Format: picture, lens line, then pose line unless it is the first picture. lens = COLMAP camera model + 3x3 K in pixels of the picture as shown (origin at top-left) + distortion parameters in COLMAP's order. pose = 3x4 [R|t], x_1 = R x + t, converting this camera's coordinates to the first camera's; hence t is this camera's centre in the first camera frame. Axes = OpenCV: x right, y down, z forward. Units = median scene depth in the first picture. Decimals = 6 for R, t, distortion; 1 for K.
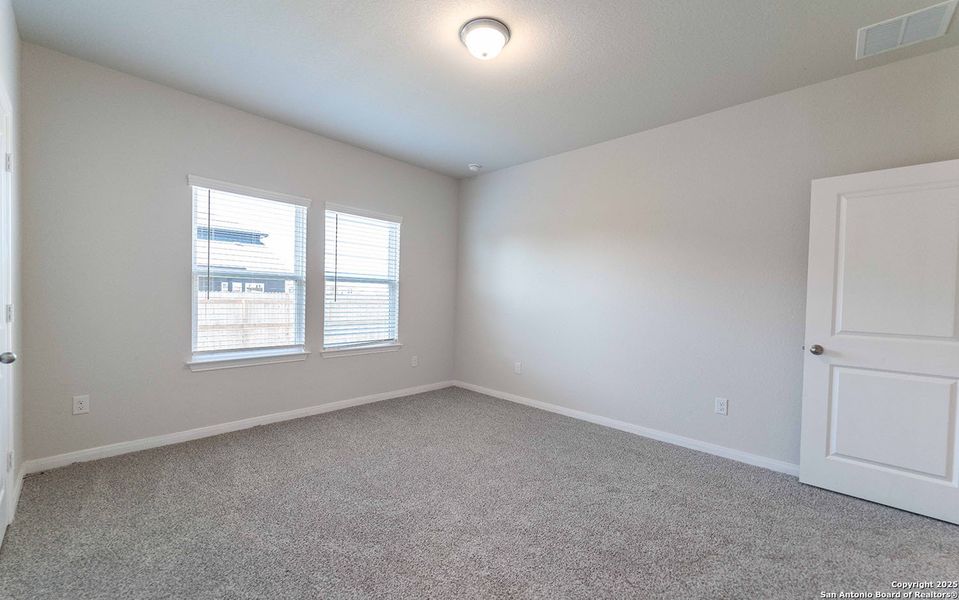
lens RADIAL K [[387.5, 0, 480.8], [0, 387.5, 304.1], [0, 0, 1]] dist [-0.001339, 0.000226]
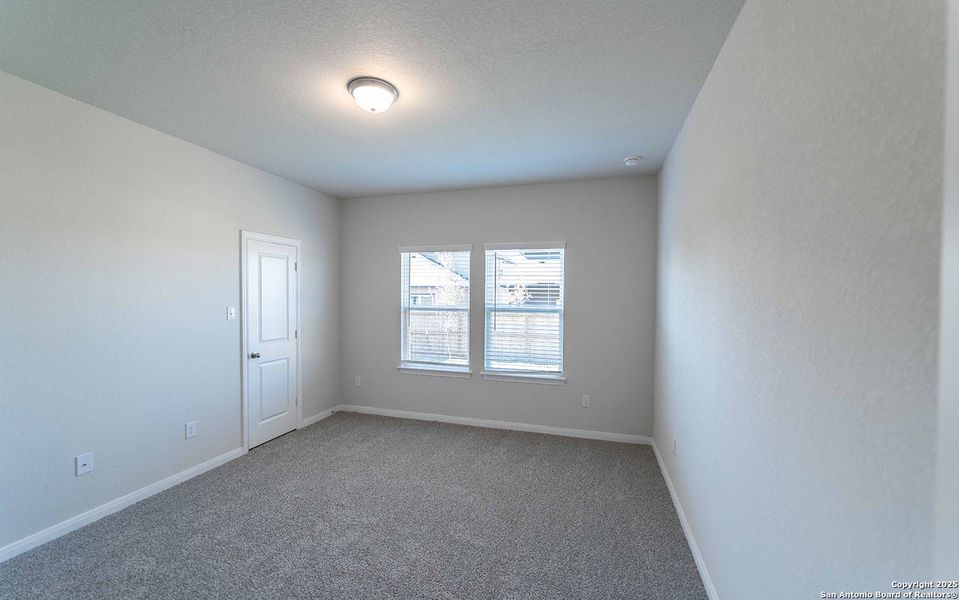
lens RADIAL K [[387.5, 0, 480.8], [0, 387.5, 304.1], [0, 0, 1]] dist [-0.001339, 0.000226]
pose [[0.438817, -0.013735, -0.898472, 0.630127], [-0.022800, 0.999391, -0.026413, -0.052629], [0.898287, 0.032076, 0.438236, 0.486251]]
